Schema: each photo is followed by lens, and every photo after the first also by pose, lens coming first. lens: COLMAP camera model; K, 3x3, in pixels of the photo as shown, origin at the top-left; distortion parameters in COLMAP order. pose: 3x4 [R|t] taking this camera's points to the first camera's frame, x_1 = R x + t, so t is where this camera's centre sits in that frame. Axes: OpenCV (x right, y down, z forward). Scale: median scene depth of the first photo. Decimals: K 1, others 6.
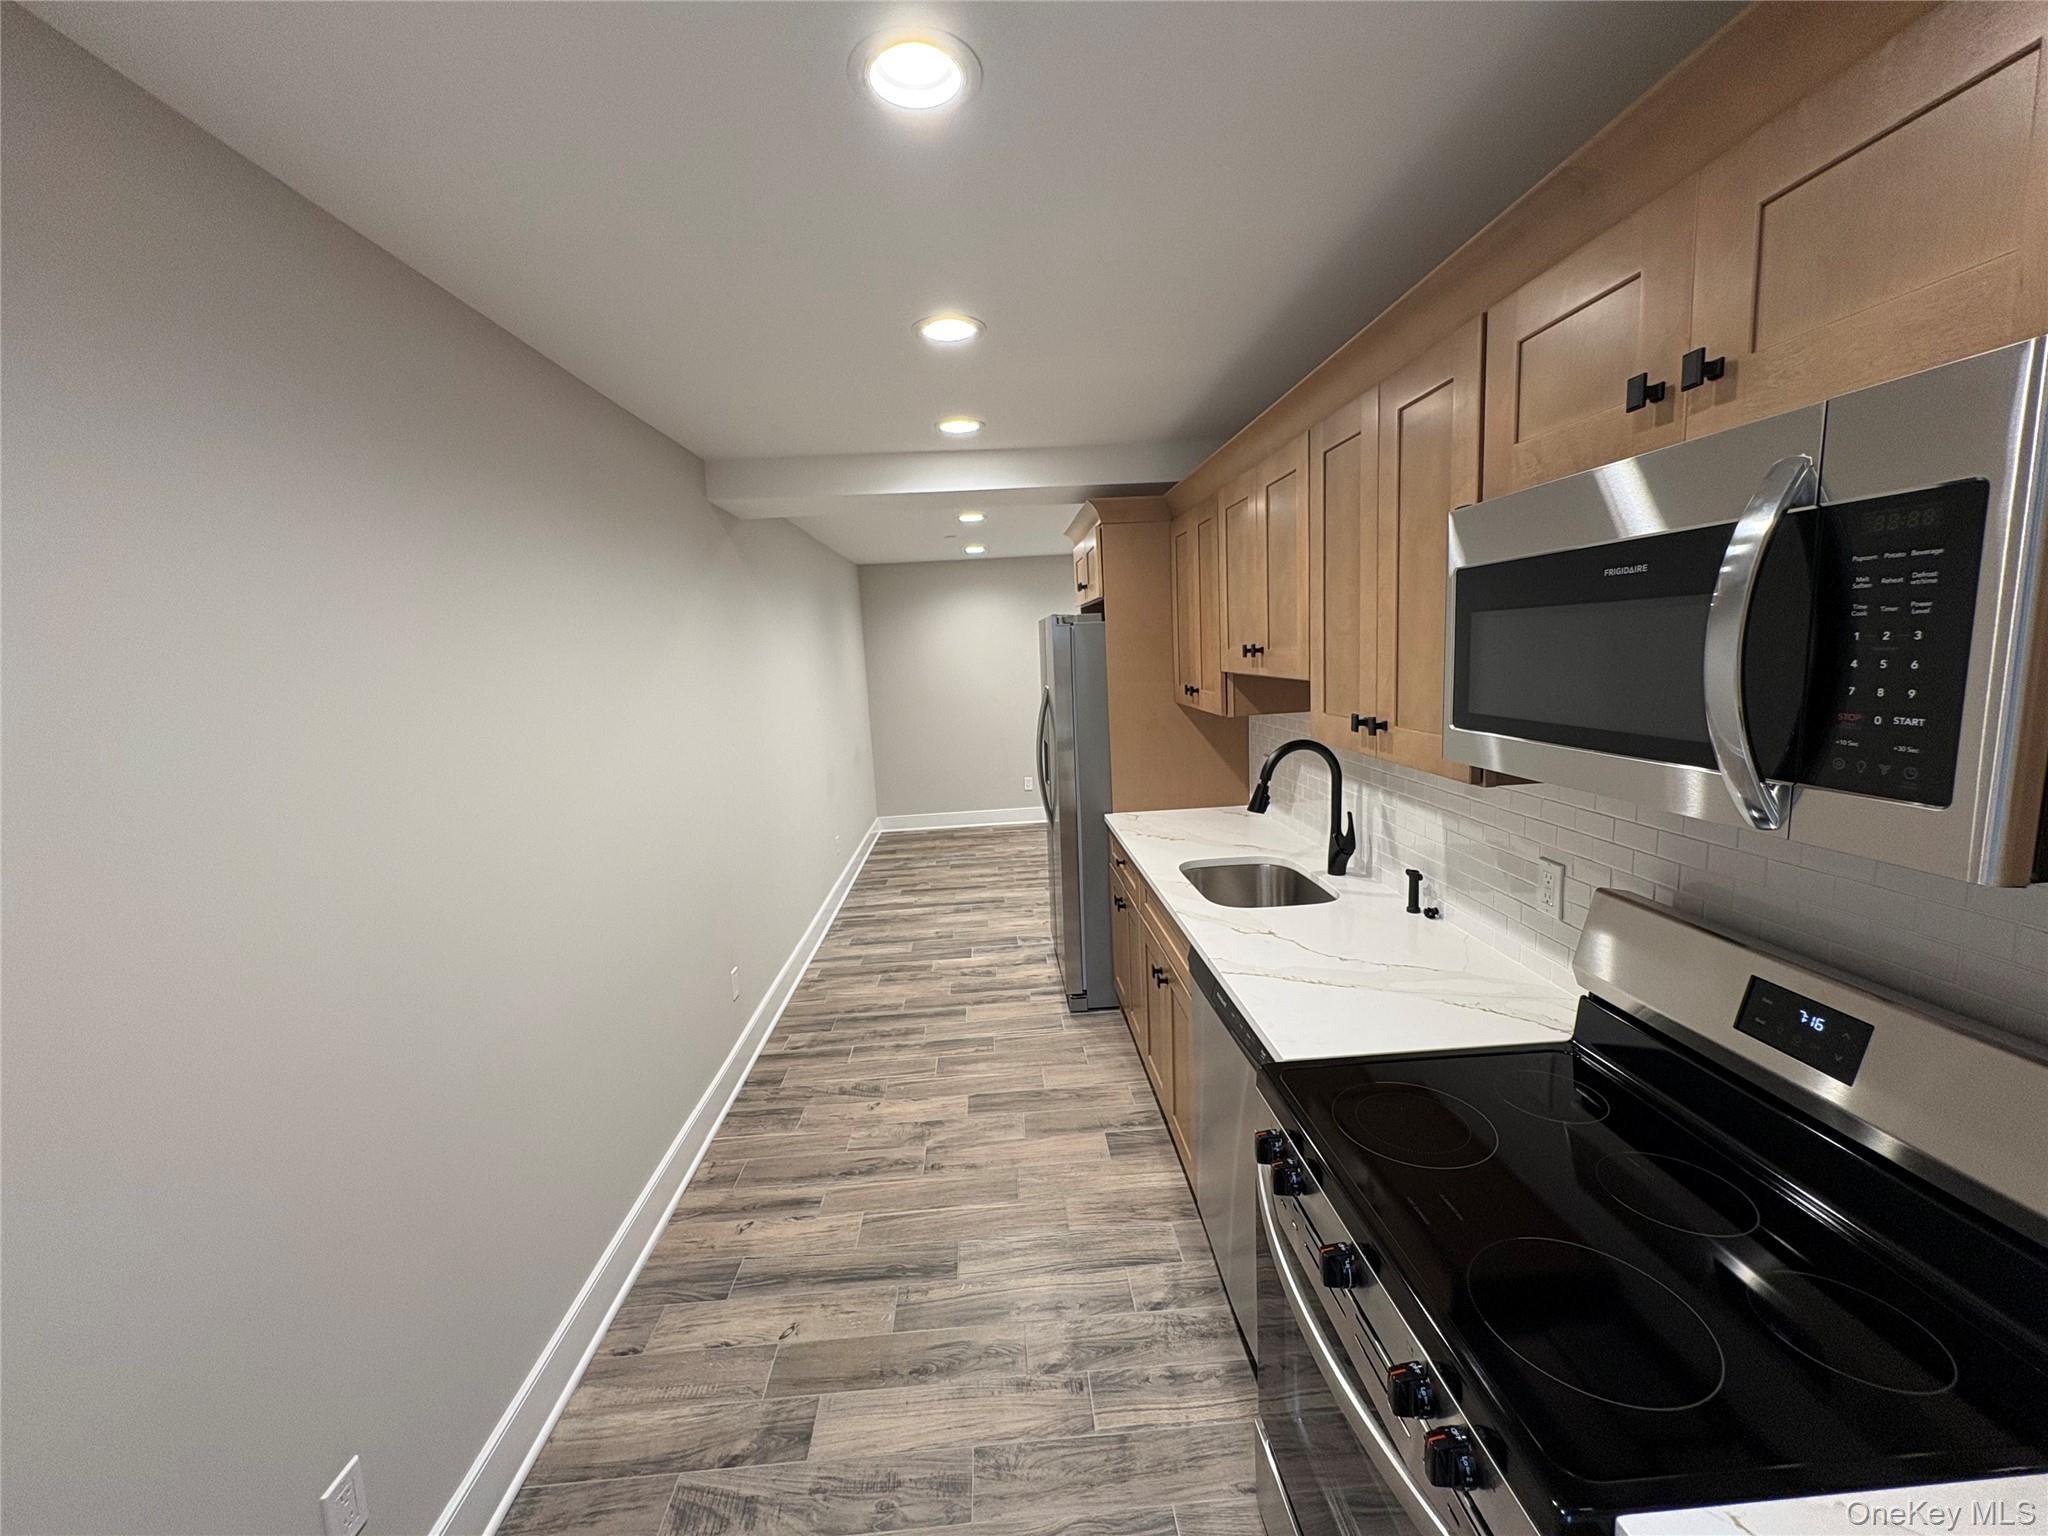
lens RADIAL K [[811.6, 0, 1029.2], [0, 811.6, 766.1], [0, 0, 1]] dist [-0.001211, 0.000606]
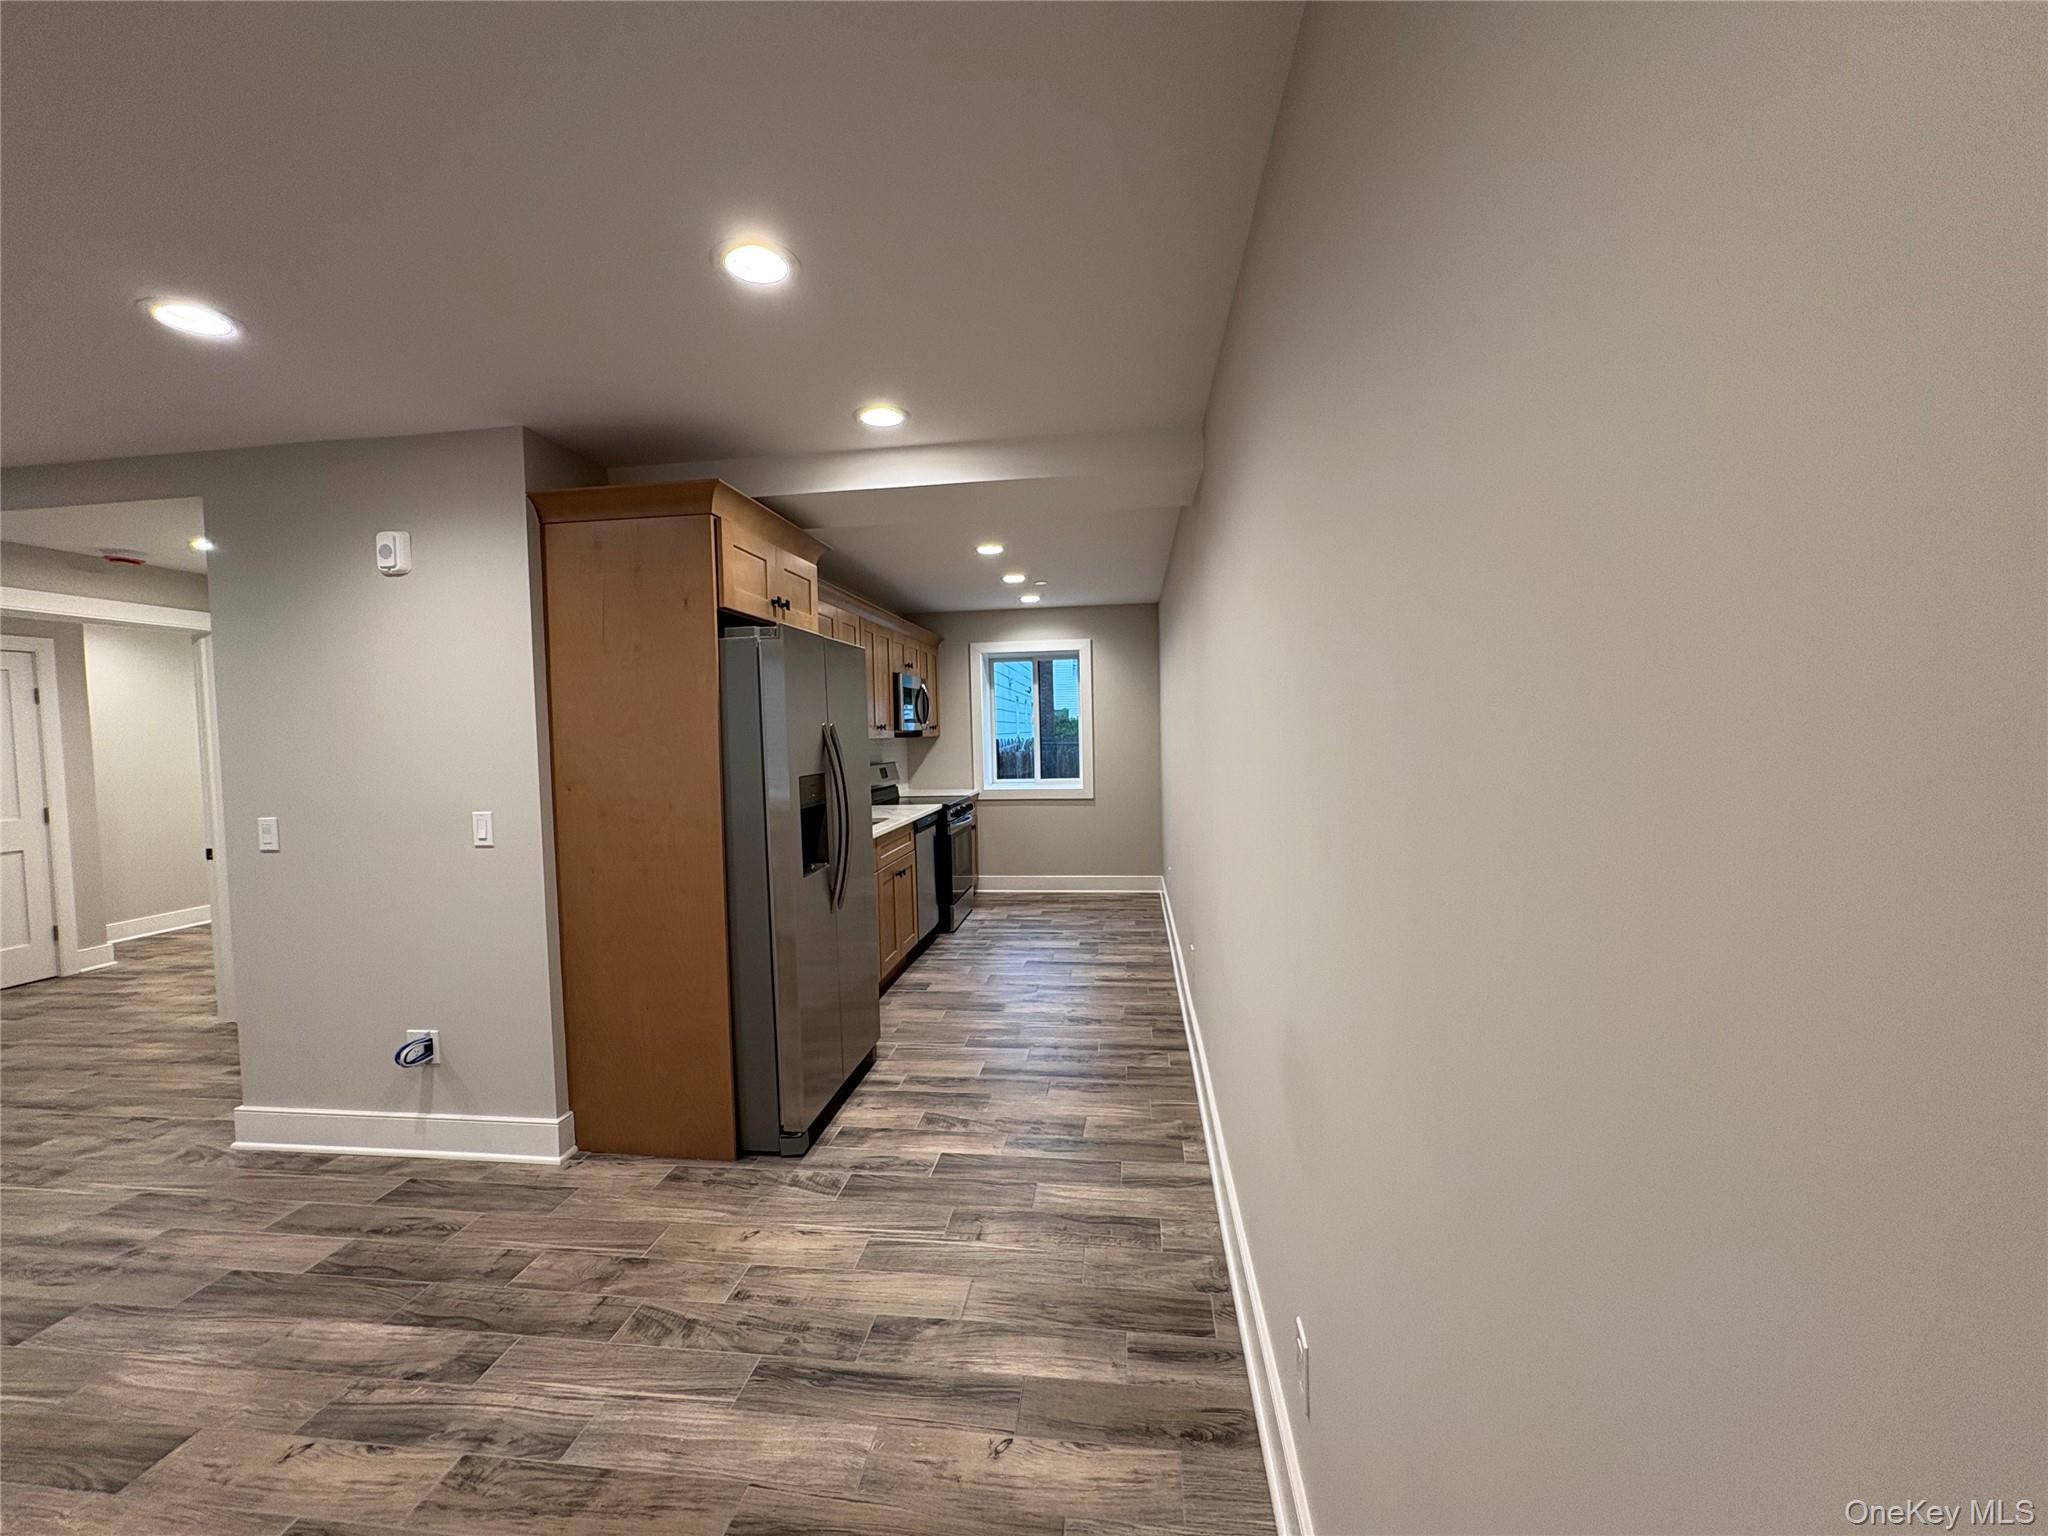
lens RADIAL K [[811.6, 0, 1031.4], [0, 811.6, 766.6], [0, 0, 1]] dist [-0.001211, 0.000606]
pose [[-0.982042, 0.065920, 0.176769, -0.439018], [0.098256, 0.978574, 0.180938, -0.259620], [-0.161054, 0.195058, -0.967478, 2.515195]]
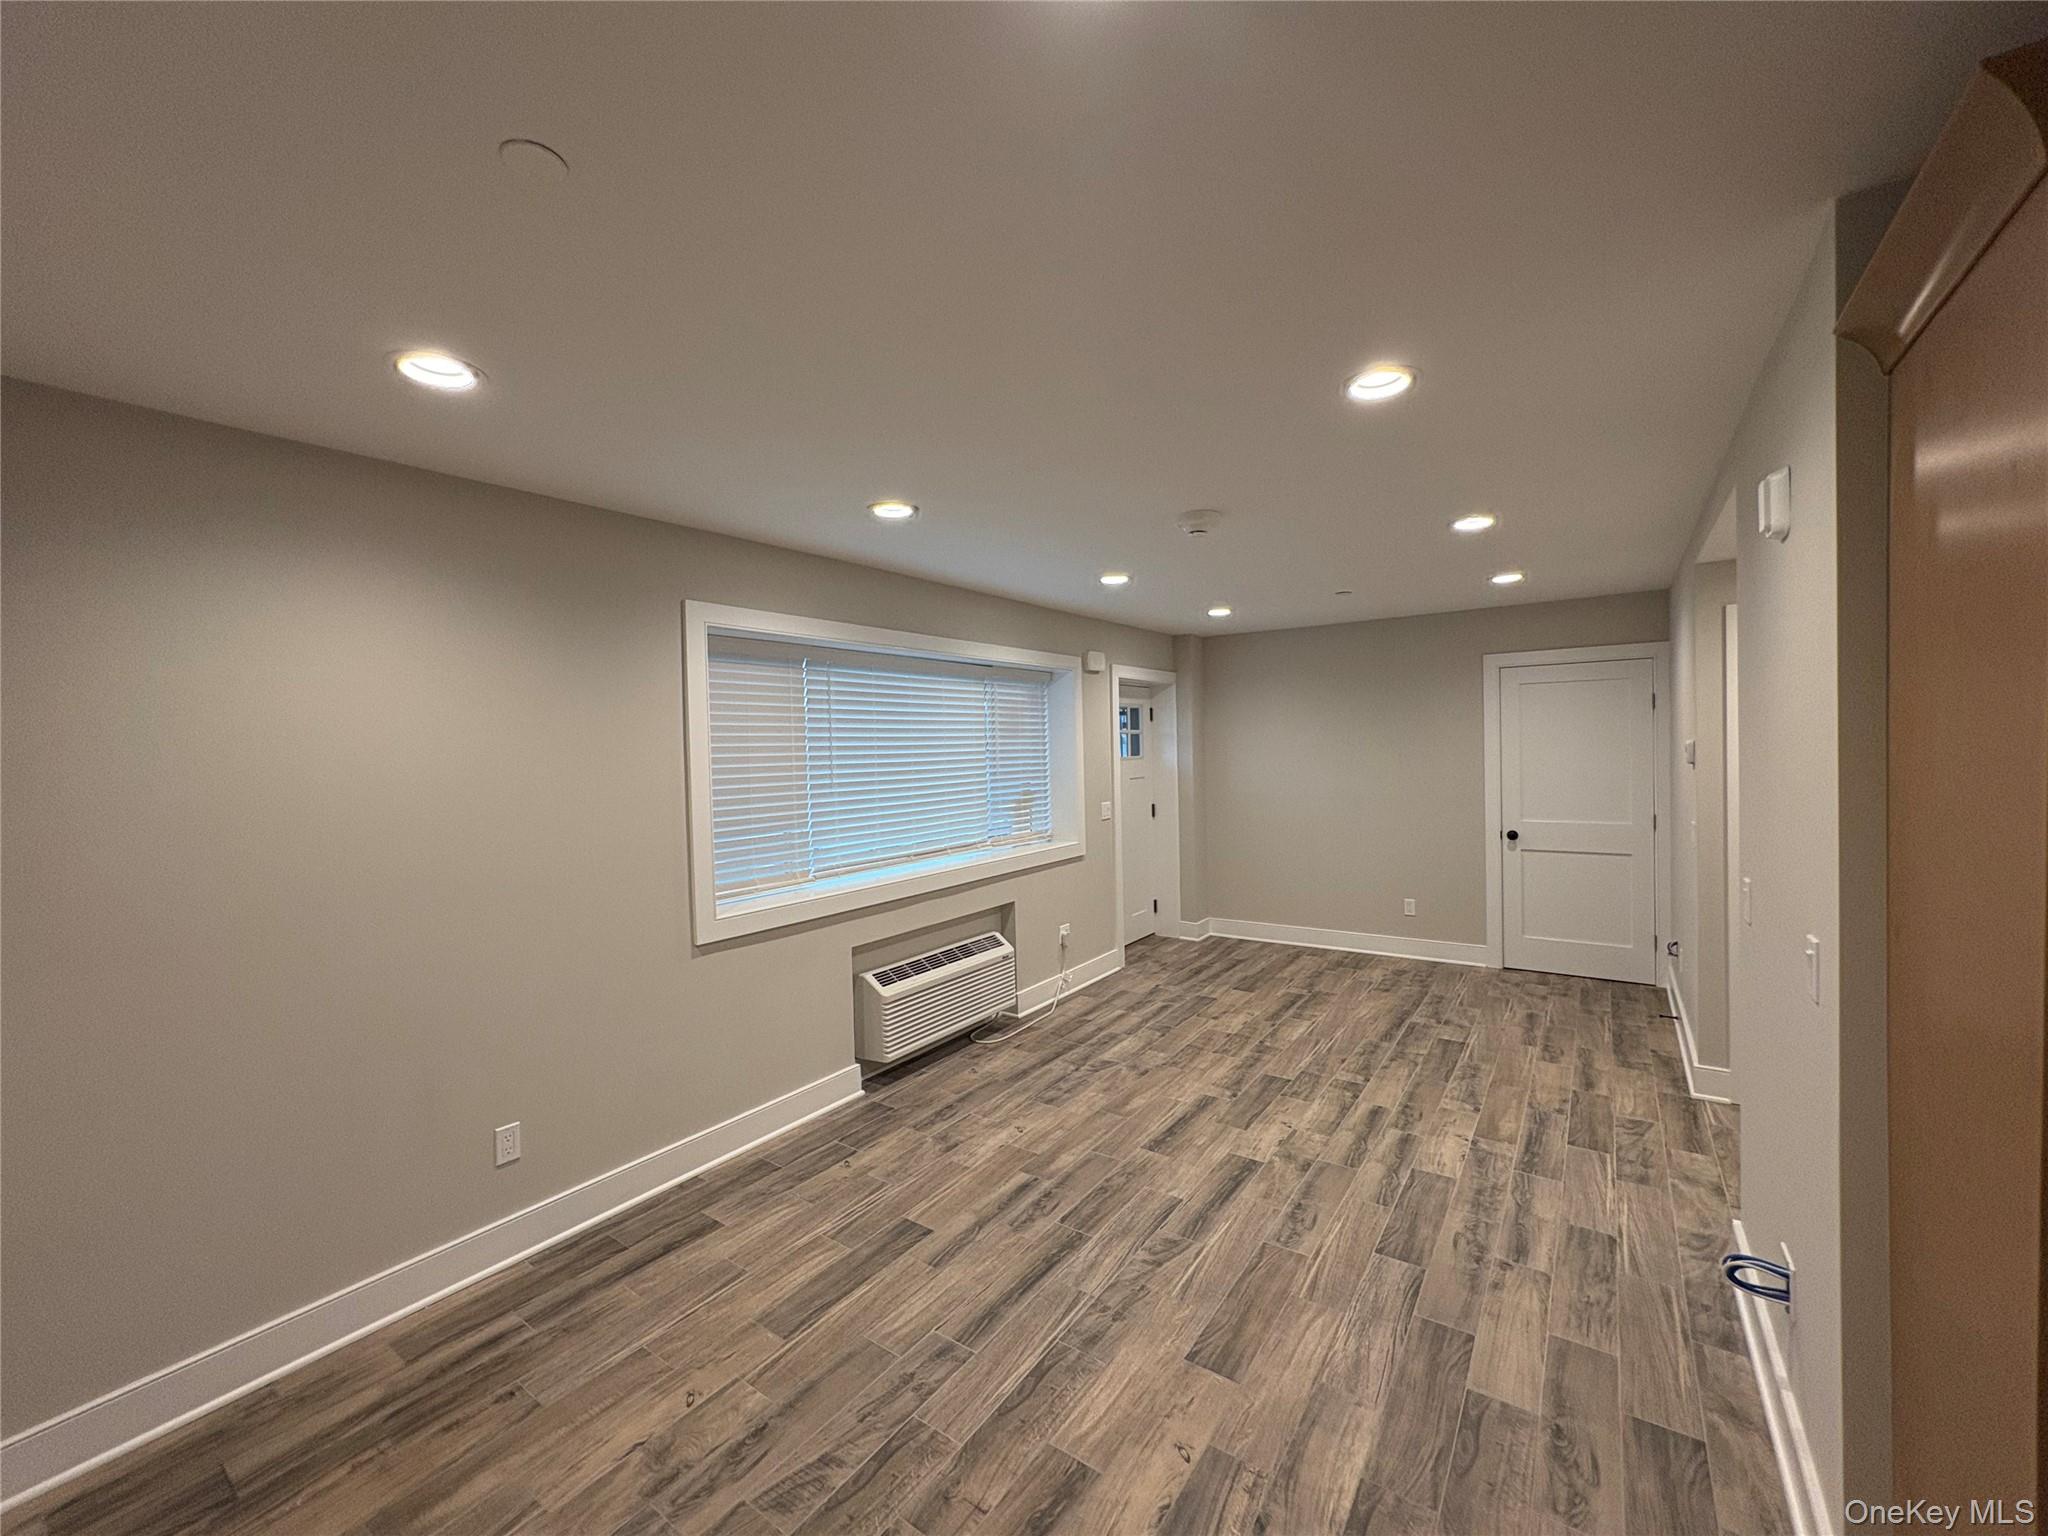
lens RADIAL K [[811.6, 0, 1013.9], [0, 811.6, 768.1], [0, 0, 1]] dist [-0.001211, 0.000606]
pose [[0.629558, 0.017661, 0.776753, -0.405136], [0.107781, 0.988090, -0.109822, -0.228281], [-0.769442, 0.152859, 0.620156, 2.093390]]
